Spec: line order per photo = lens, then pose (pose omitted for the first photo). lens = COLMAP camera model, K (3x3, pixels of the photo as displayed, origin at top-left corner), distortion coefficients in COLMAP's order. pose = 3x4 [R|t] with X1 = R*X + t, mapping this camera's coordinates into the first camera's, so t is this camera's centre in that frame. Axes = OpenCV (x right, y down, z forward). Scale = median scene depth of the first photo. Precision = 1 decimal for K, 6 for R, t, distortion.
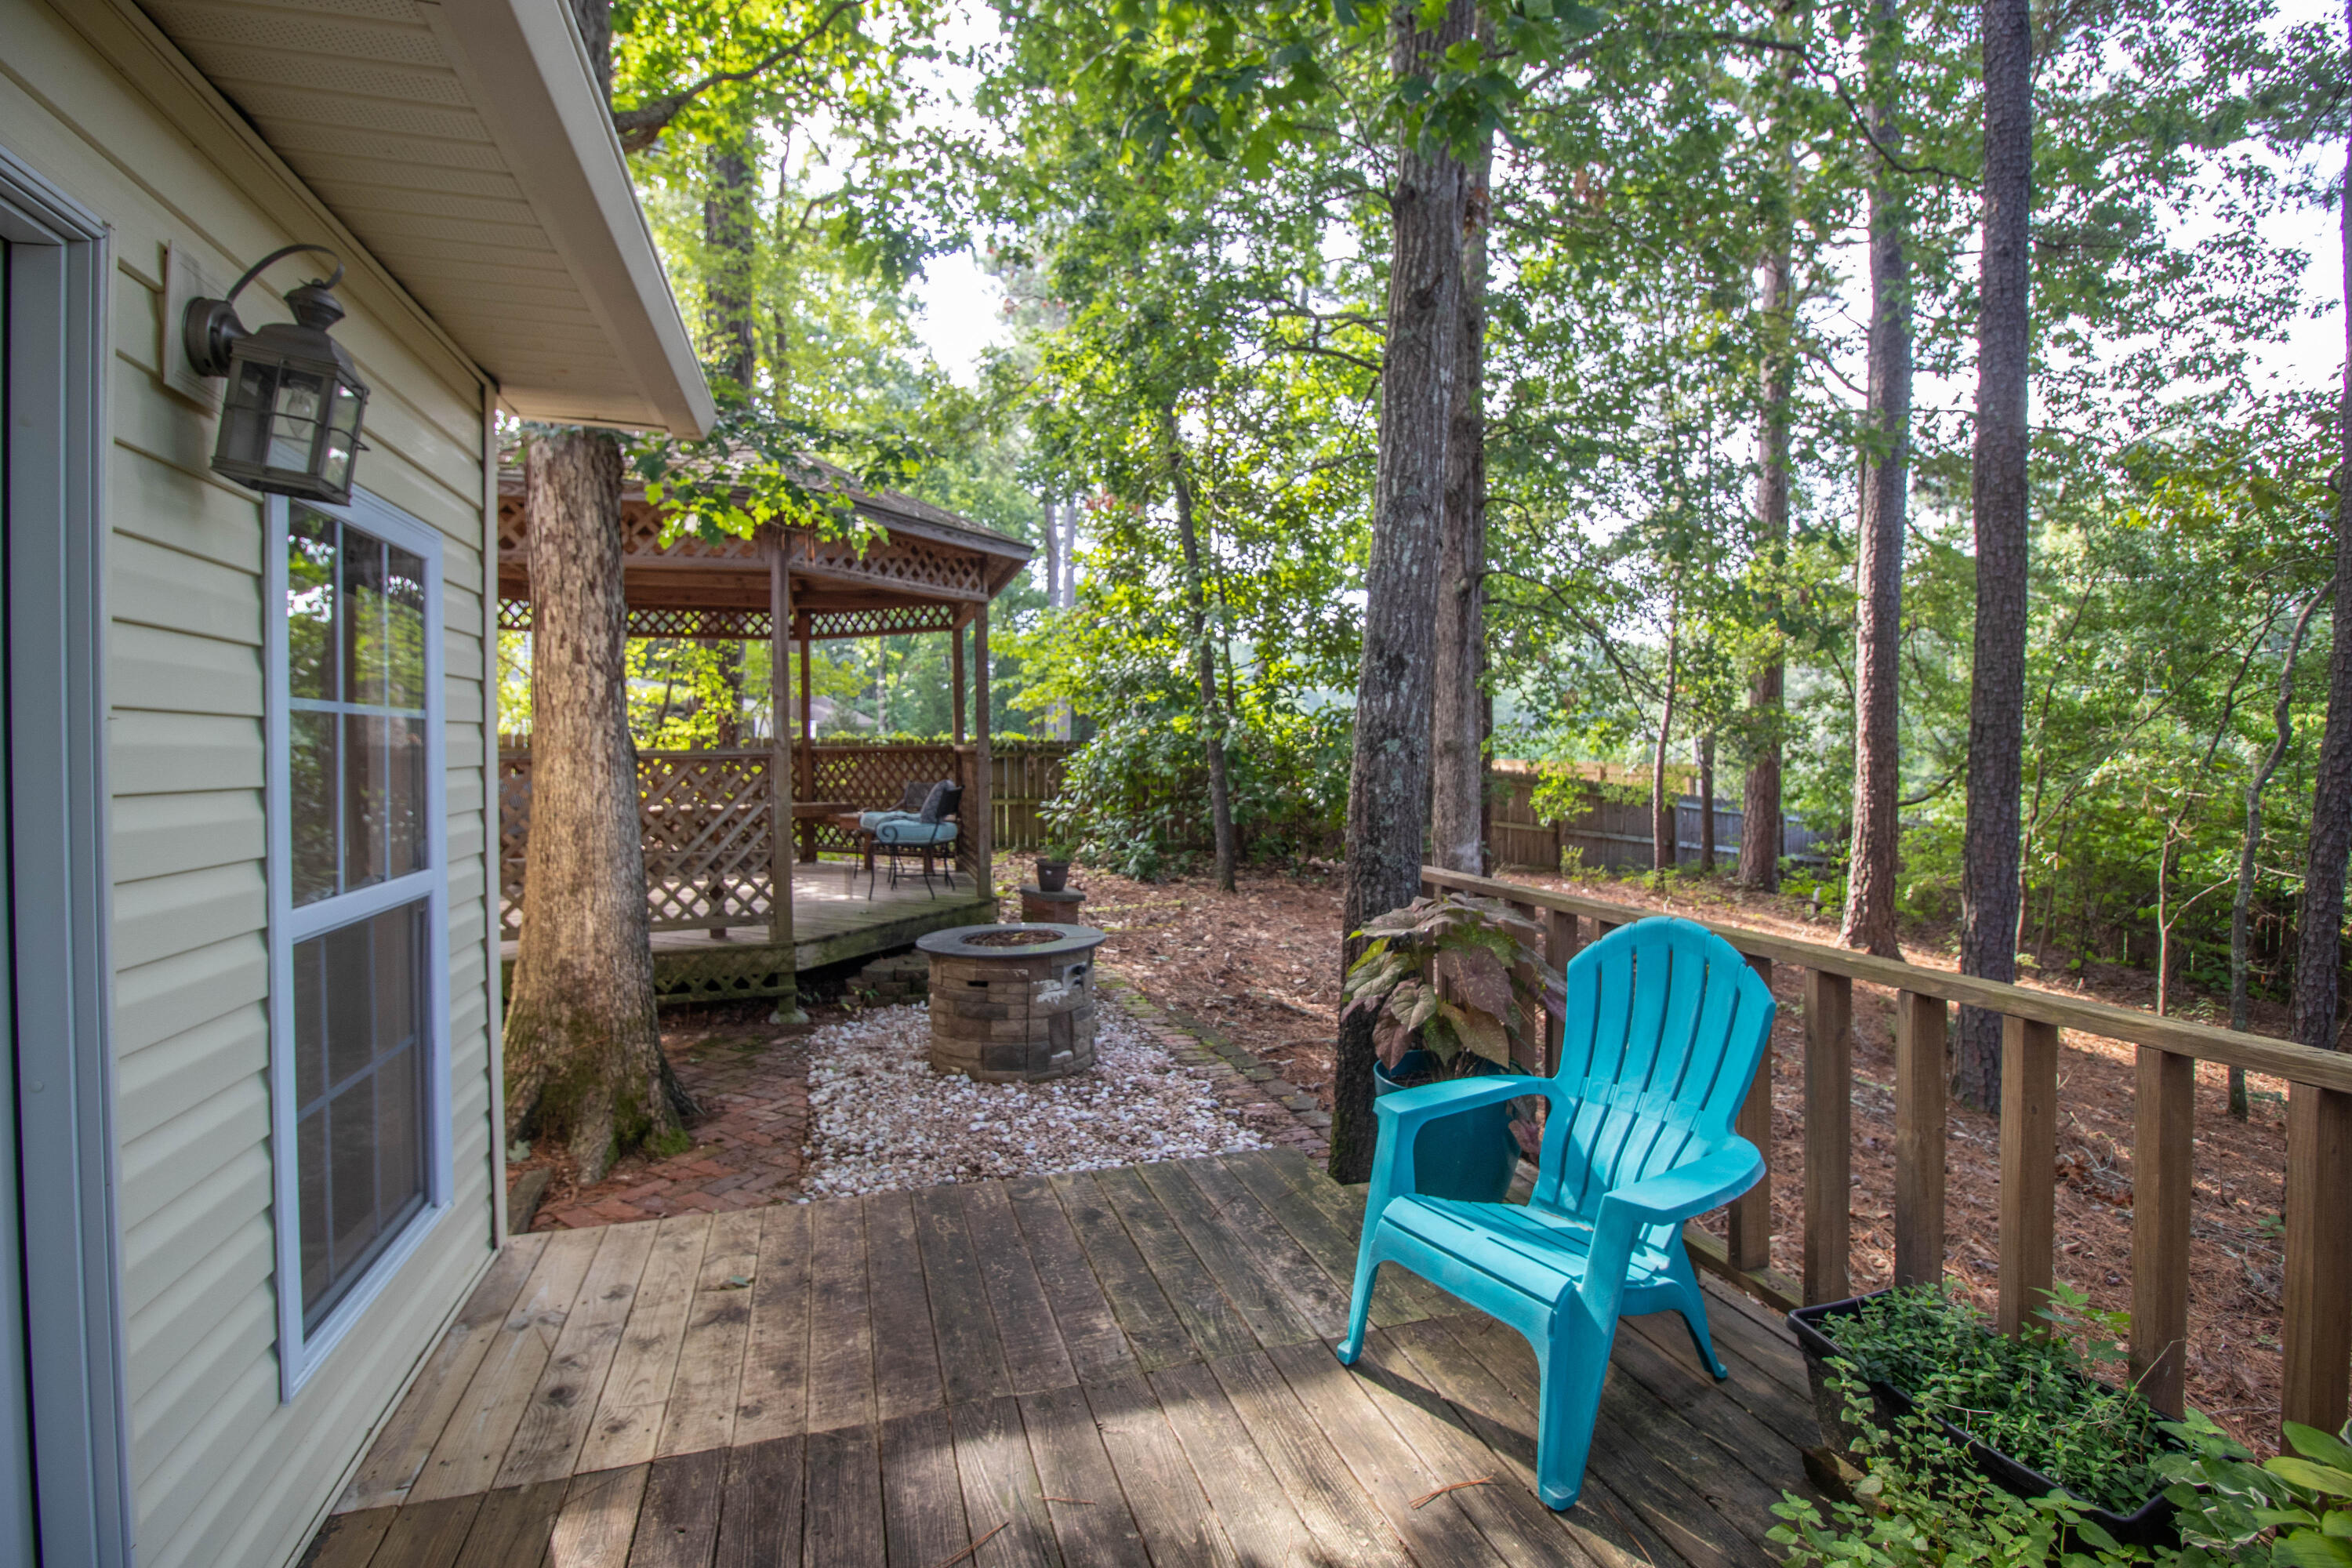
lens RADIAL K [[1099.6, 0, 1174.1], [0, 1099.6, 771.5], [0, 0, 1]] dist [-0.004727, -0.009956]
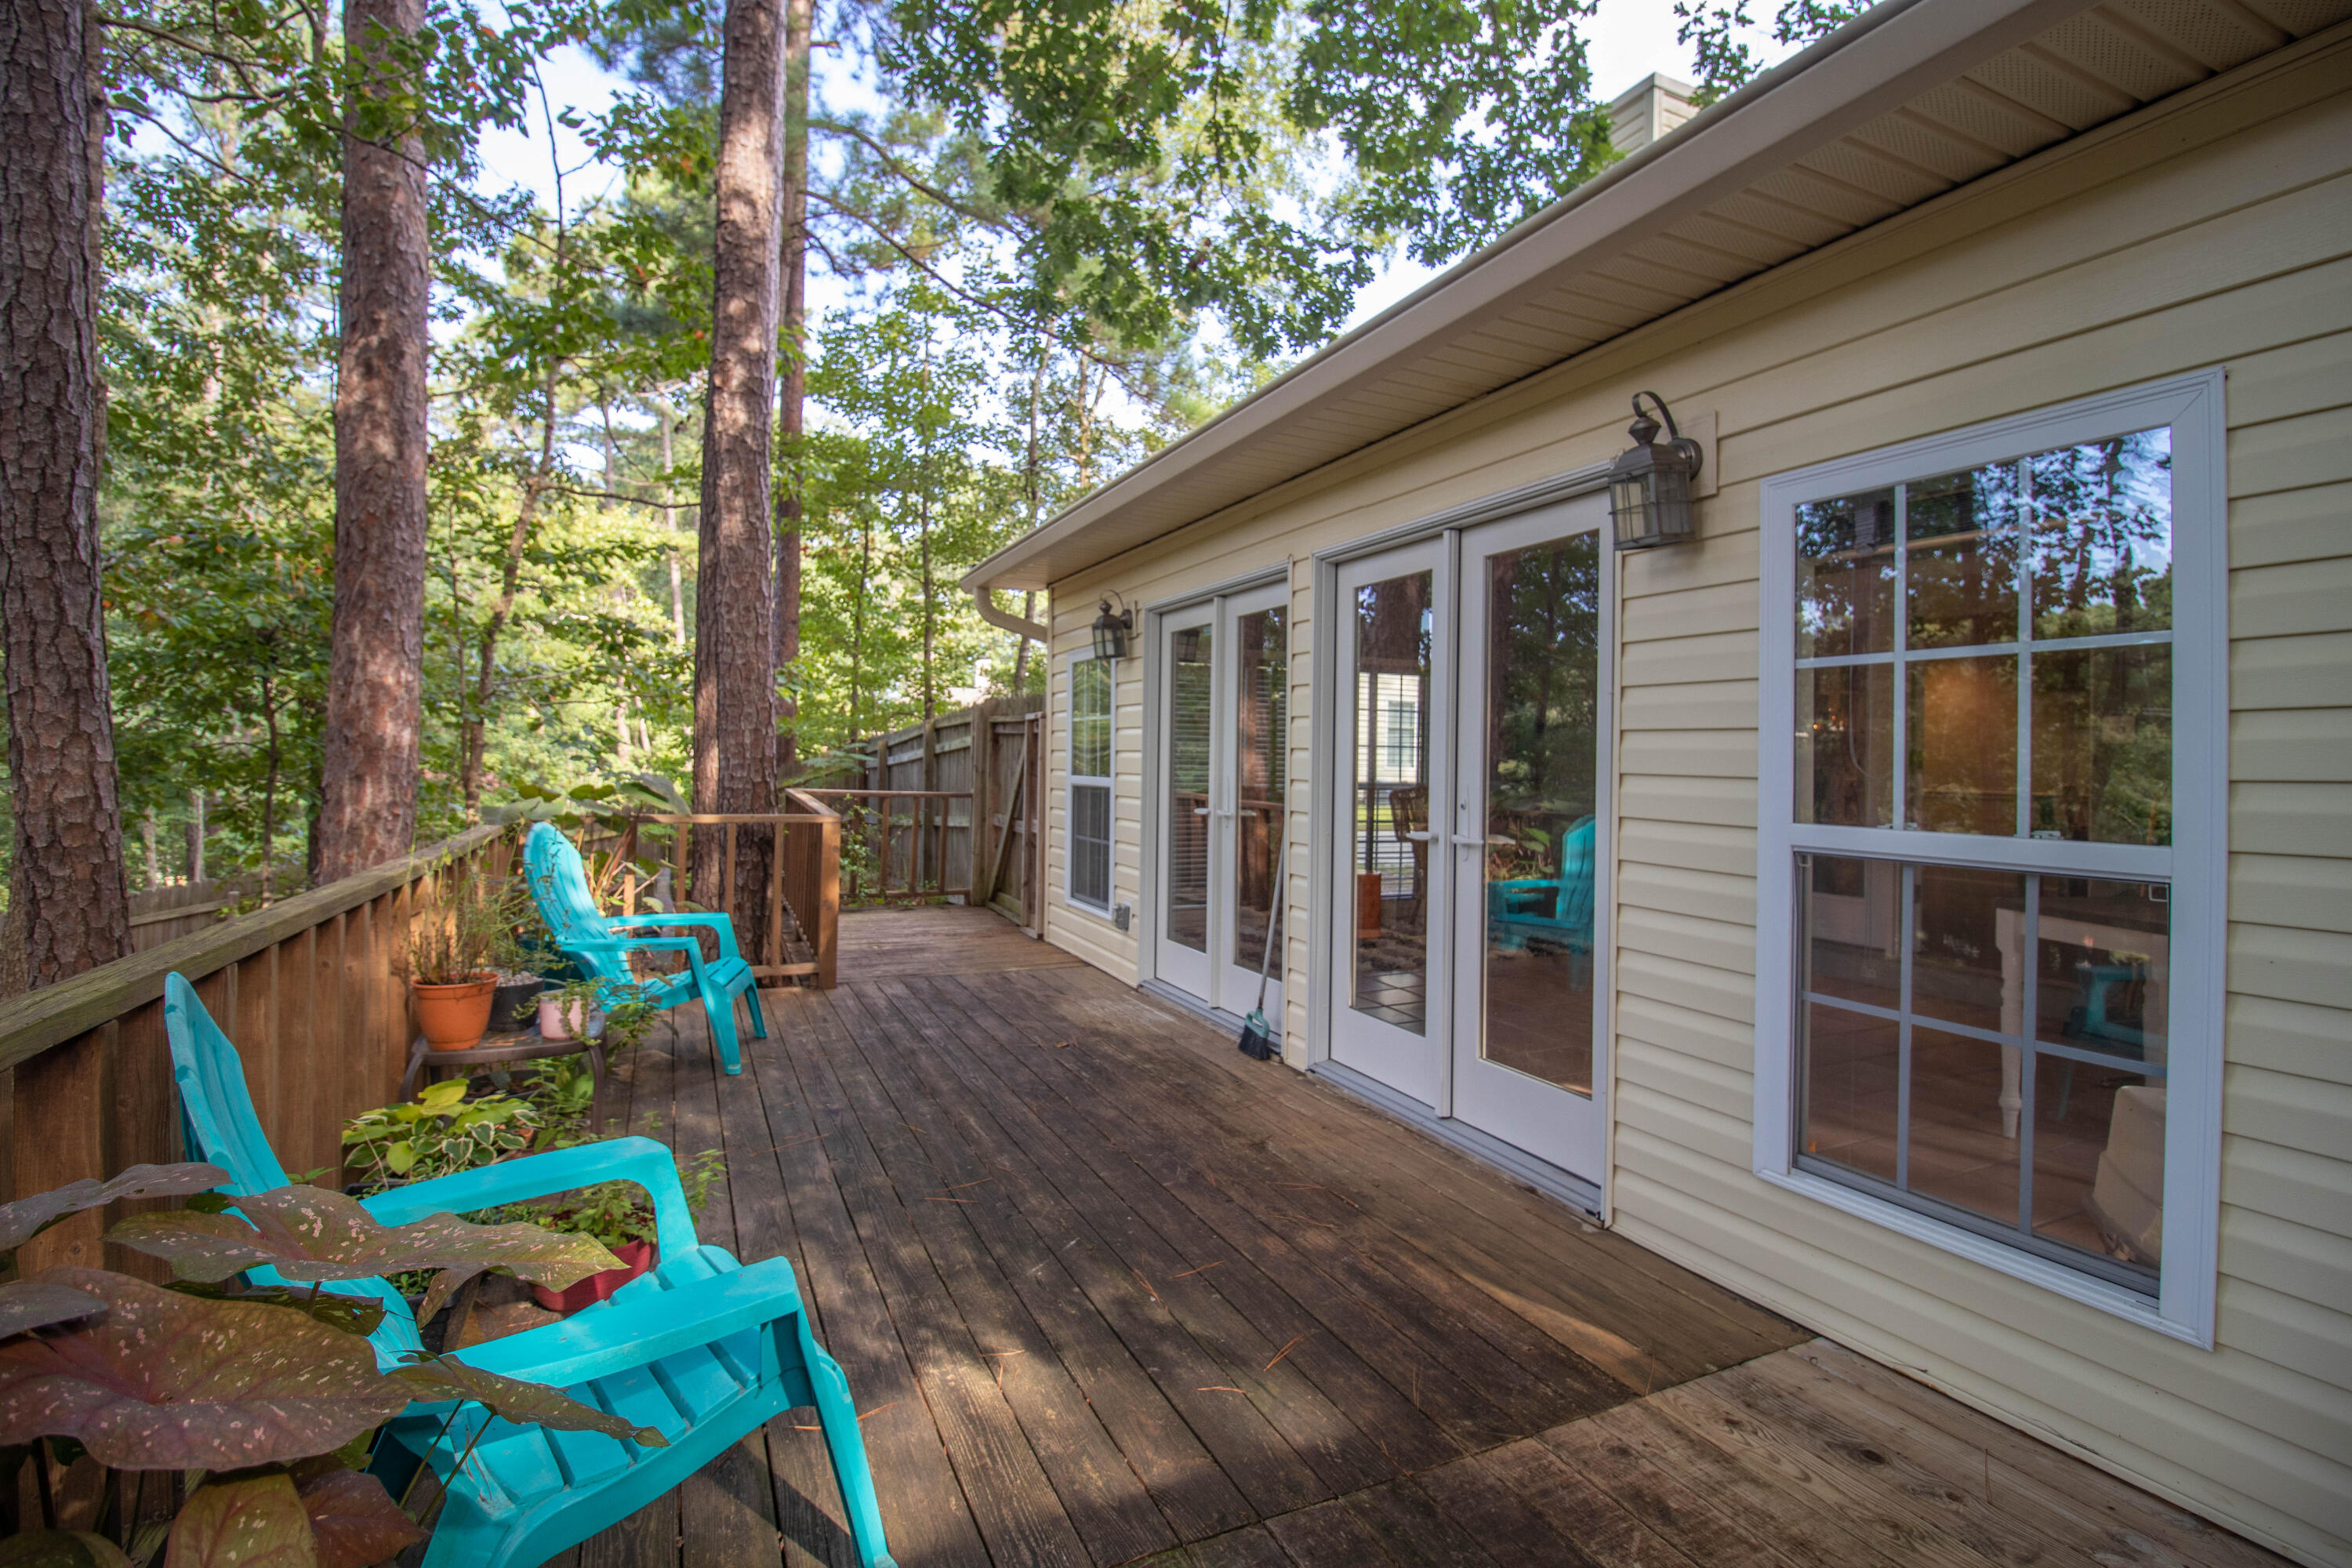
lens RADIAL K [[1099.6, 0, 1175.4], [0, 1099.6, 773.8], [0, 0, 1]] dist [-0.004727, -0.009956]
pose [[-0.992105, -0.002315, -0.125387, 0.075912], [-0.005553, 0.999660, 0.025487, 0.032277], [0.125285, 0.025982, -0.991781, 1.900677]]
